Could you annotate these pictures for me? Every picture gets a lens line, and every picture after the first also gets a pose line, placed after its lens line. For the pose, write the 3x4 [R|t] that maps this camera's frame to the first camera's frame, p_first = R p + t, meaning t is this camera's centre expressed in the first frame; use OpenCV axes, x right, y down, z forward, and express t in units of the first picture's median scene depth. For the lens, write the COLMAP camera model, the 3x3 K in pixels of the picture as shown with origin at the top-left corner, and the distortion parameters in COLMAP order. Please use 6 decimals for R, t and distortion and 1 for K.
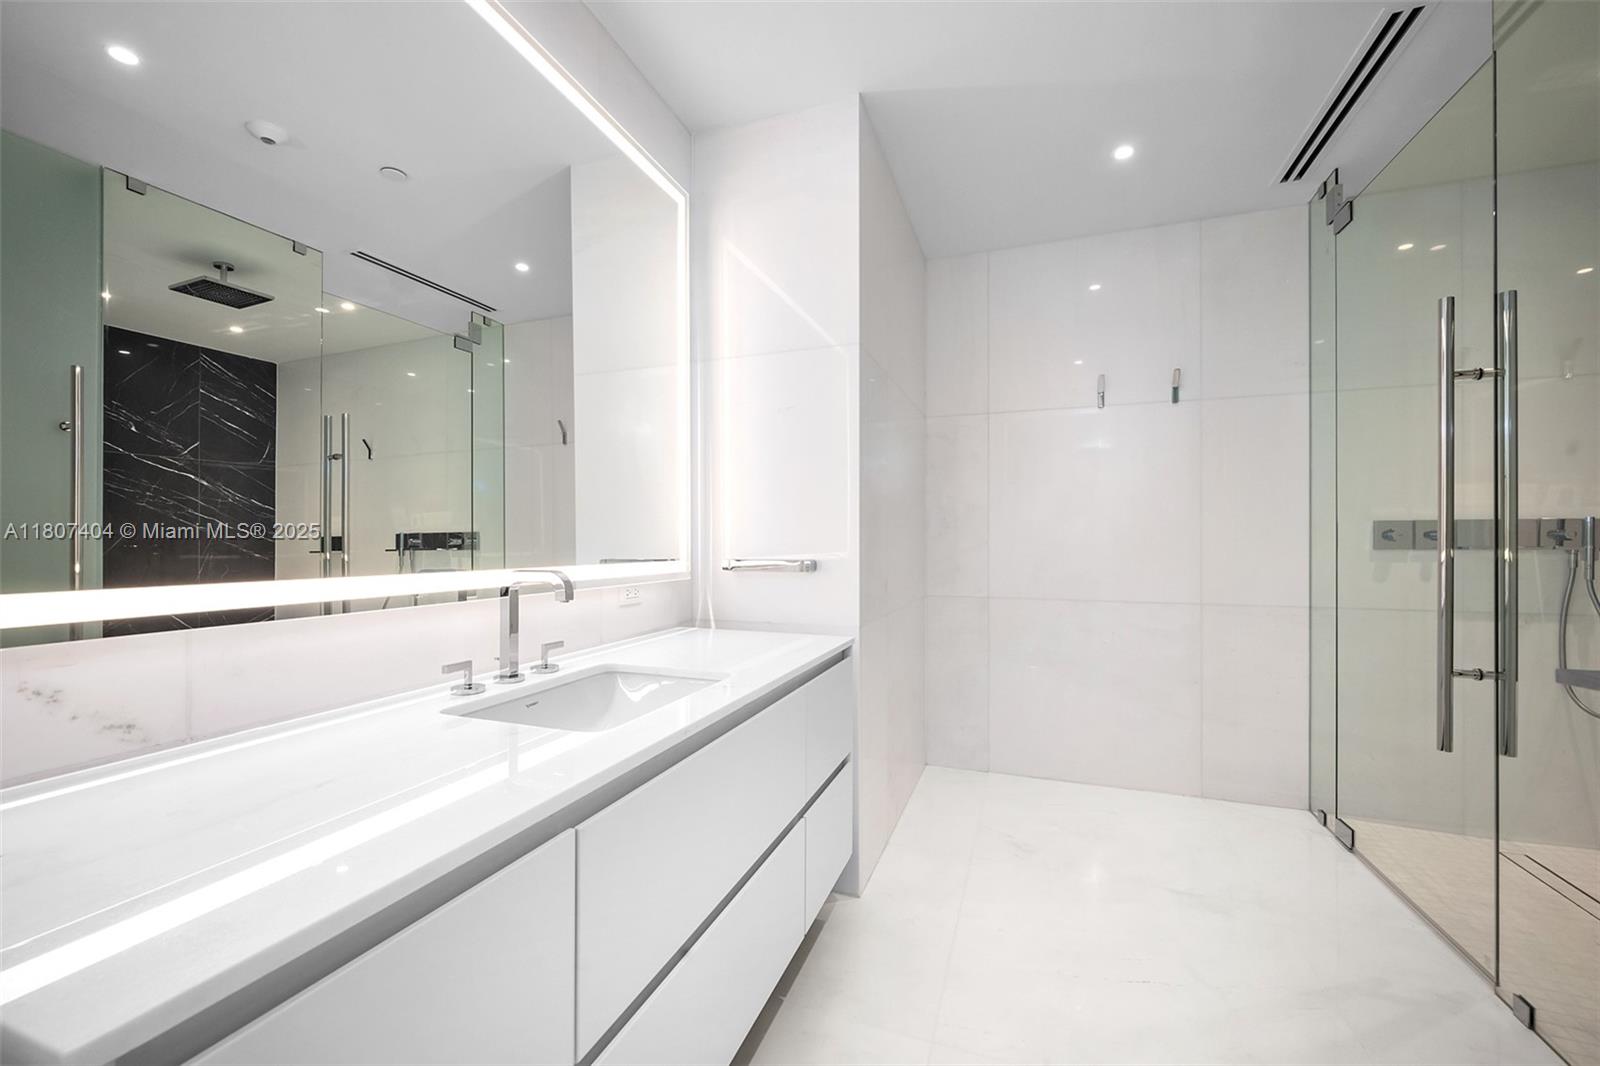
lens RADIAL K [[638.2, 0, 807.4], [0, 638.2, 542.6], [0, 0, 1]] dist [-0.002428, -0.000129]
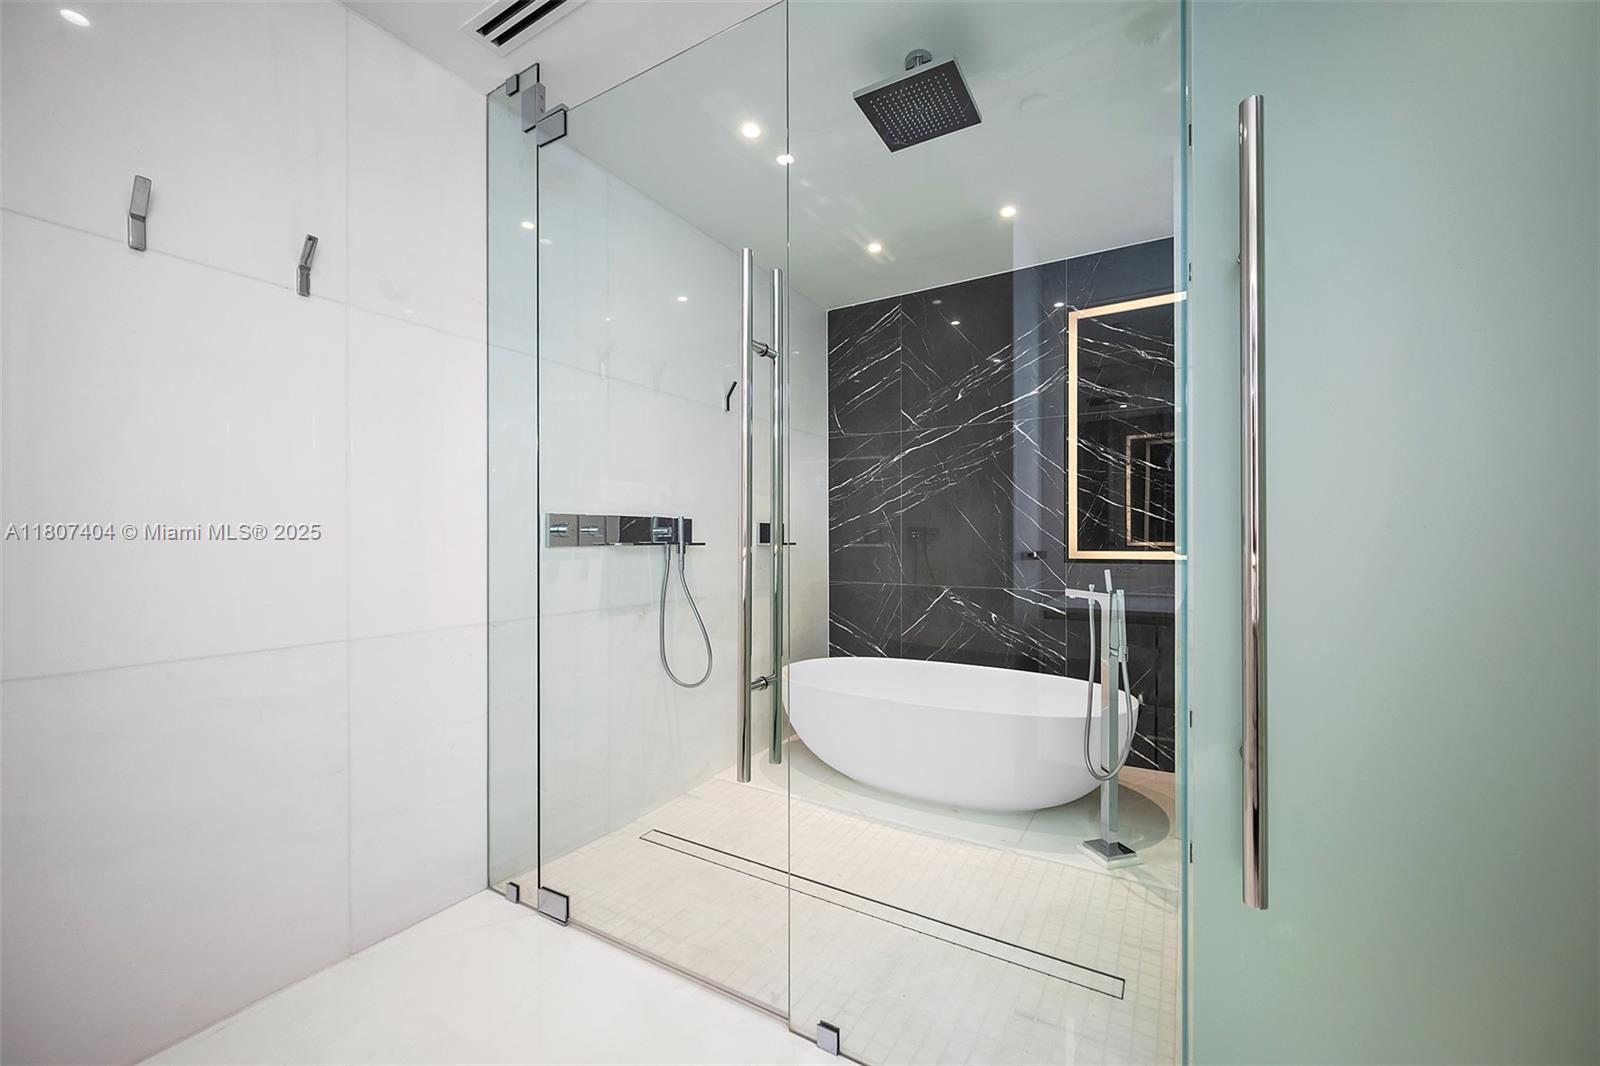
lens RADIAL K [[638.2, 0, 791.6], [0, 638.2, 540.7], [0, 0, 1]] dist [-0.002428, -0.000129]
pose [[0.194681, -0.007067, 0.980841, 0.112768], [-0.006061, 0.999946, 0.008407, -0.006813], [-0.980848, -0.007581, 0.194628, 0.517707]]
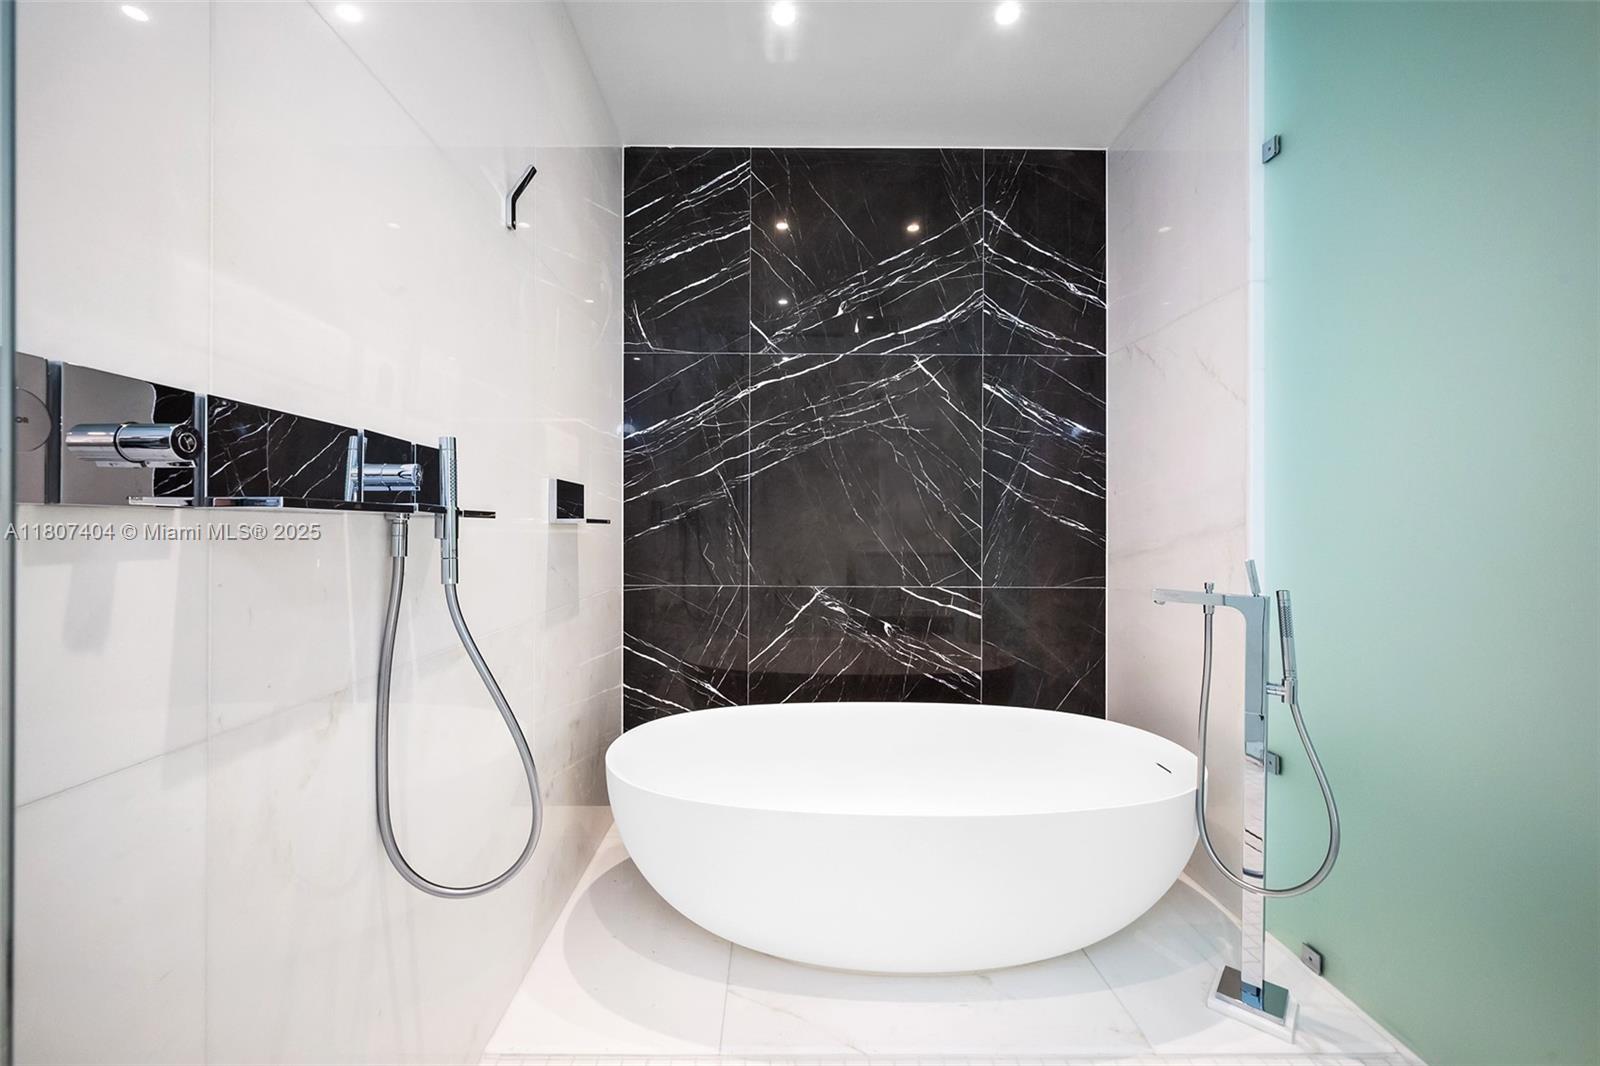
lens RADIAL K [[638.2, 0, 783.1], [0, 638.2, 527.3], [0, 0, 1]] dist [-0.002428, -0.000129]
pose [[-0.355597, -0.003744, 0.934632, 0.679300], [-0.014101, 0.999900, -0.001360, 0.016349], [-0.934533, -0.013662, -0.355614, 0.850582]]
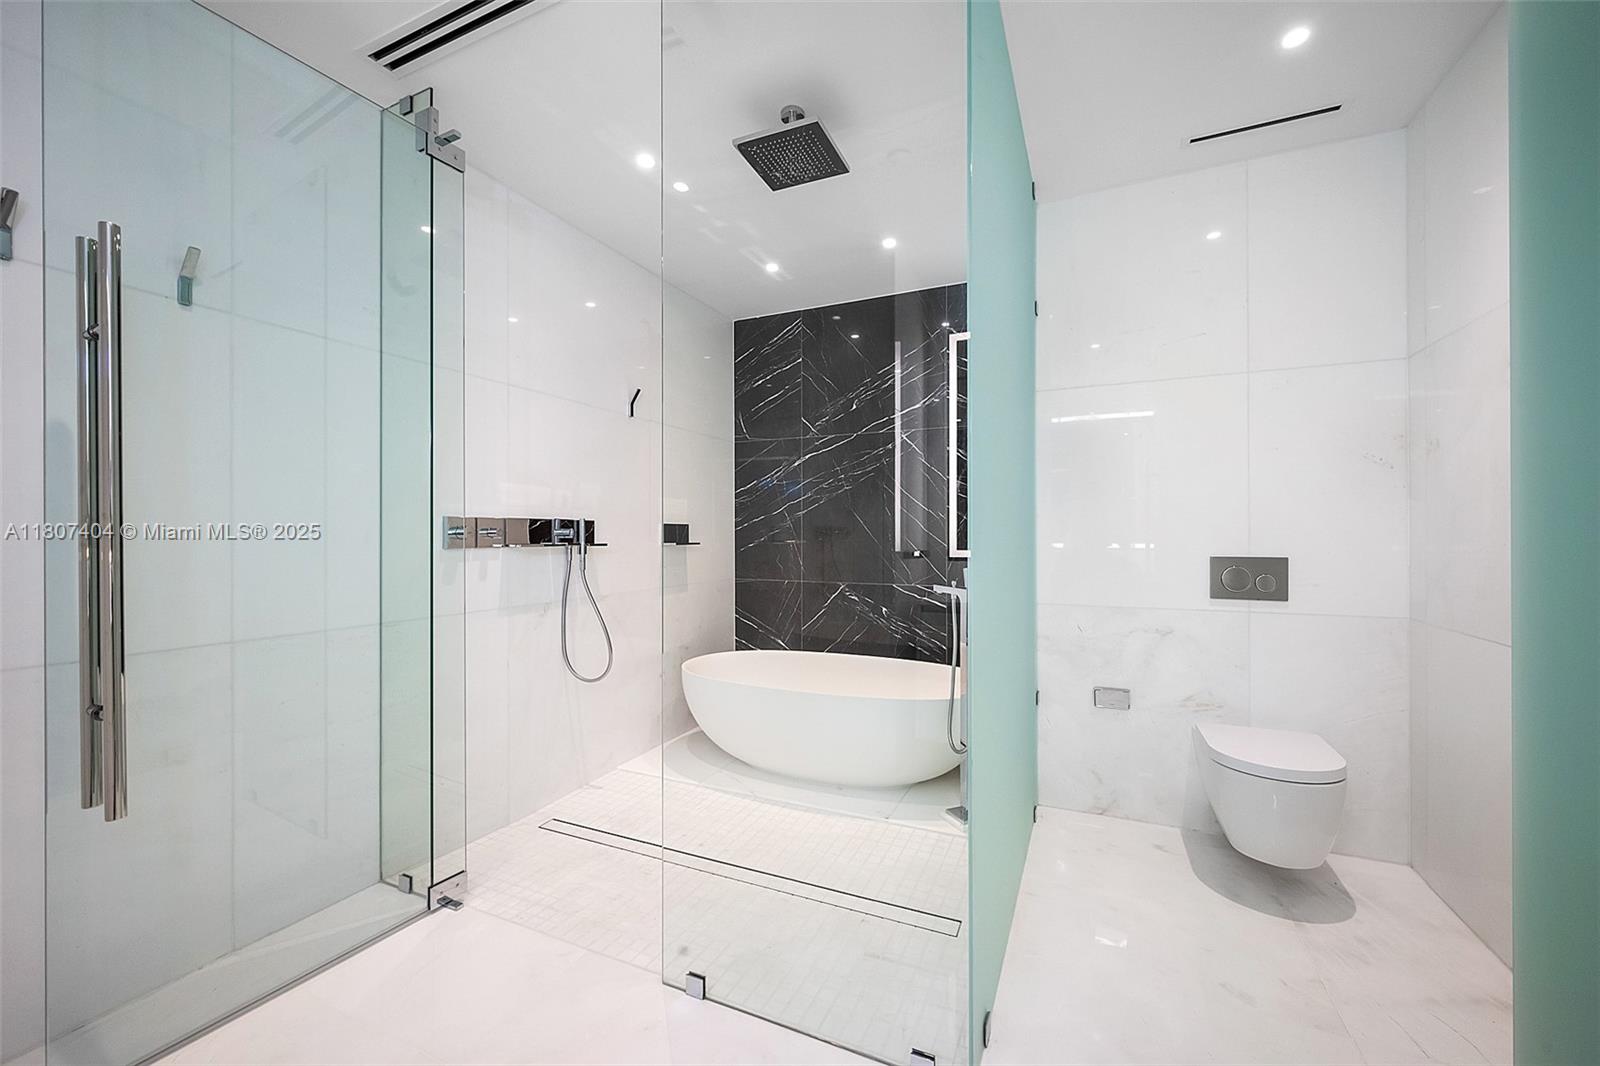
lens RADIAL K [[638.2, 0, 798.4], [0, 638.2, 534.7], [0, 0, 1]] dist [-0.002428, -0.000129]
pose [[0.076667, -0.005438, 0.997042, 0.042307], [-0.007850, 0.999951, 0.006057, -0.018848], [-0.997026, -0.008291, 0.076621, 0.444707]]
